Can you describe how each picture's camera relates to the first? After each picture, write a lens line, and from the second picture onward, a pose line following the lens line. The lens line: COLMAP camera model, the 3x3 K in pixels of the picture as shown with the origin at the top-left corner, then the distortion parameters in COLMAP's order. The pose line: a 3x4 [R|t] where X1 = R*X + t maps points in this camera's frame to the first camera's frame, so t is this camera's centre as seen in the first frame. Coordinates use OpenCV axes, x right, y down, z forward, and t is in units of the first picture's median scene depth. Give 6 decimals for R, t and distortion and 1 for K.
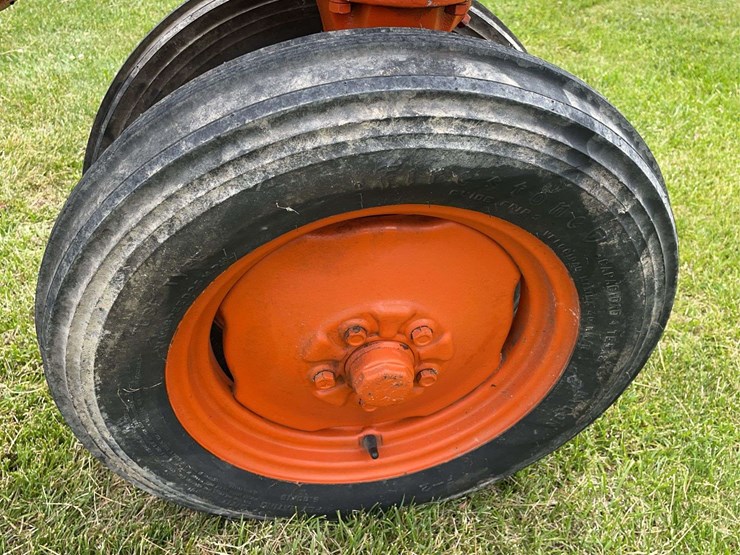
lens RADIAL K [[673.4, 0, 372.4], [0, 673.4, 276.7], [0, 0, 1]] dist [0.104981, -0.135777]
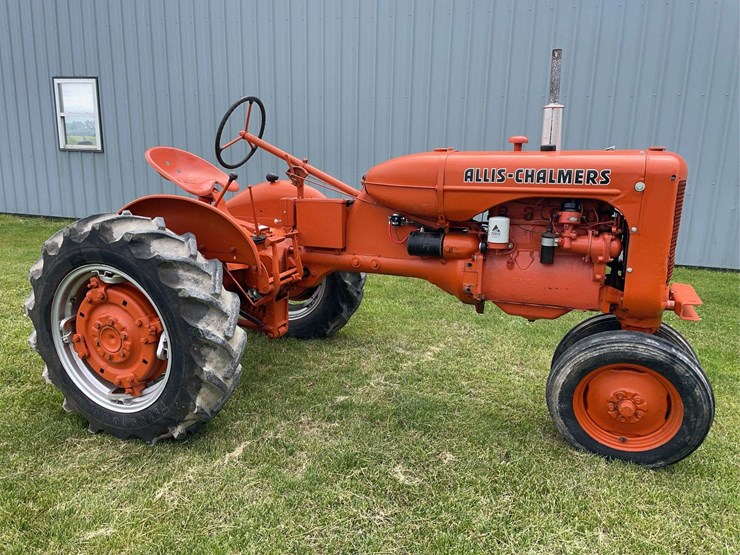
lens RADIAL K [[562.6, 0, 372.3], [0, 562.6, 280.9], [0, 0, 1]] dist [0.087673, -0.111377]
pose [[0.846390, 0.089113, -0.525056, 0.558053], [-0.276999, 0.915712, -0.291107, 1.056409], [0.454858, 0.391830, 0.799733, -3.380820]]
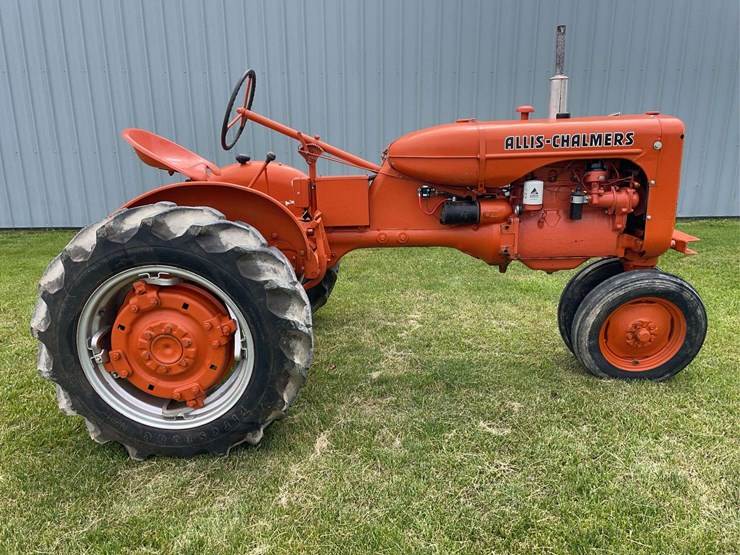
lens RADIAL K [[562.6, 0, 372.3], [0, 562.6, 280.9], [0, 0, 1]] dist [0.087673, -0.111377]
pose [[0.977144, -0.008150, -0.212420, -1.231481], [-0.060712, 0.946945, -0.315610, 1.442402], [0.203722, 0.321293, 0.924807, -4.043700]]
